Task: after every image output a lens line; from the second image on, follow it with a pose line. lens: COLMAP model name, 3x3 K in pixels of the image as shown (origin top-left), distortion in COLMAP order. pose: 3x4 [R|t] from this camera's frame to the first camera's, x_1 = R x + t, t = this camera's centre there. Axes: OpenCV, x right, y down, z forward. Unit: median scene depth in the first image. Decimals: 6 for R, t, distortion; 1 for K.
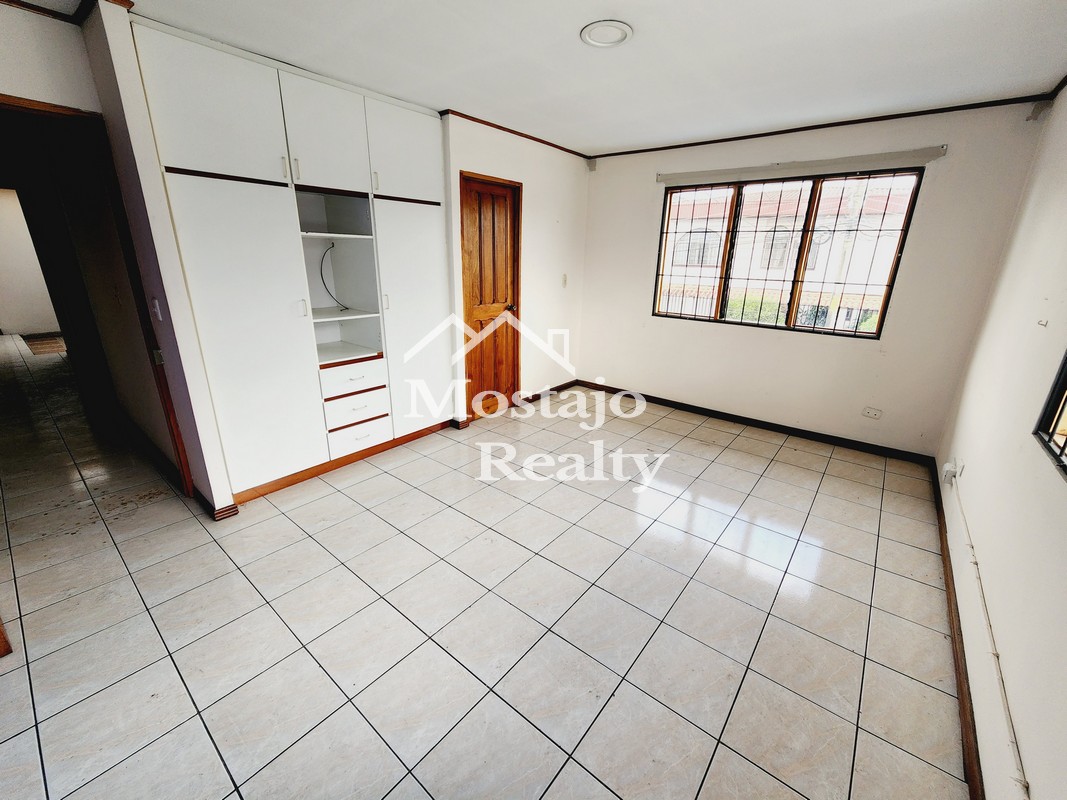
lens RADIAL K [[438.0, 0, 541.4], [0, 438.0, 402.8], [0, 0, 1]] dist [0.003957, -0.000885]
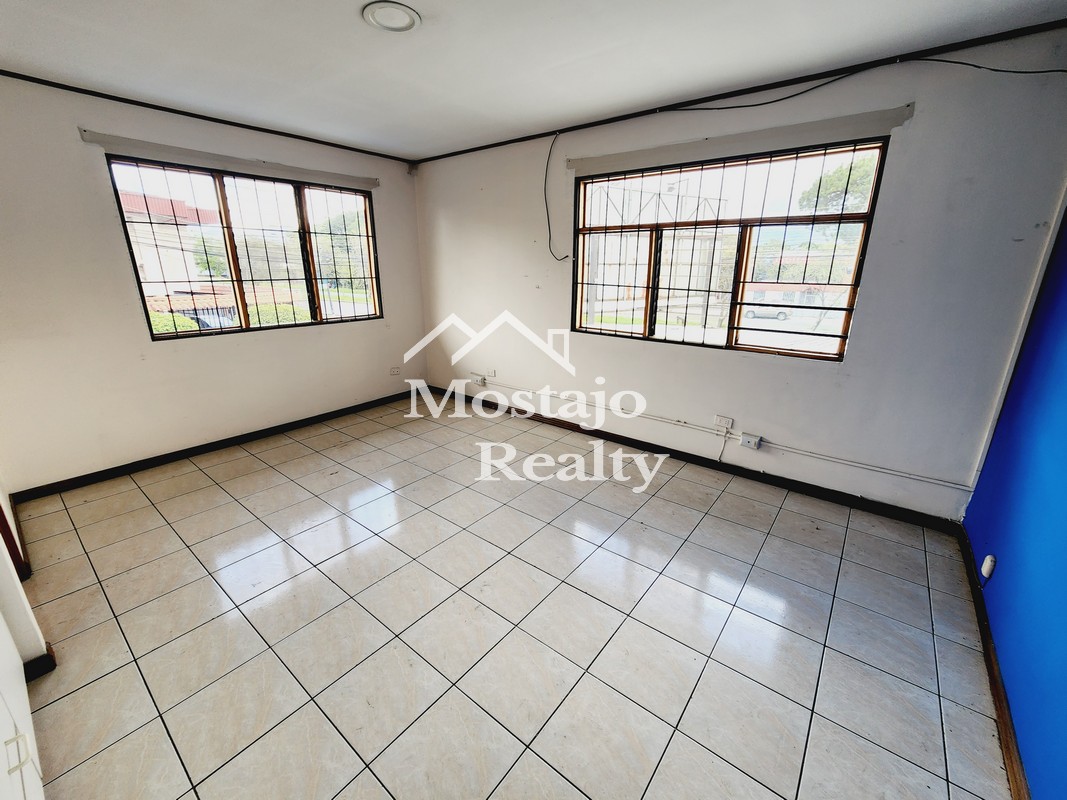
lens RADIAL K [[438.0, 0, 536.2], [0, 438.0, 402.9], [0, 0, 1]] dist [0.003957, -0.000885]
pose [[-0.012942, -0.316555, 0.948486, -0.555809], [0.319616, 0.897492, 0.303897, -0.159100], [-0.947459, 0.307084, 0.089561, 0.488549]]
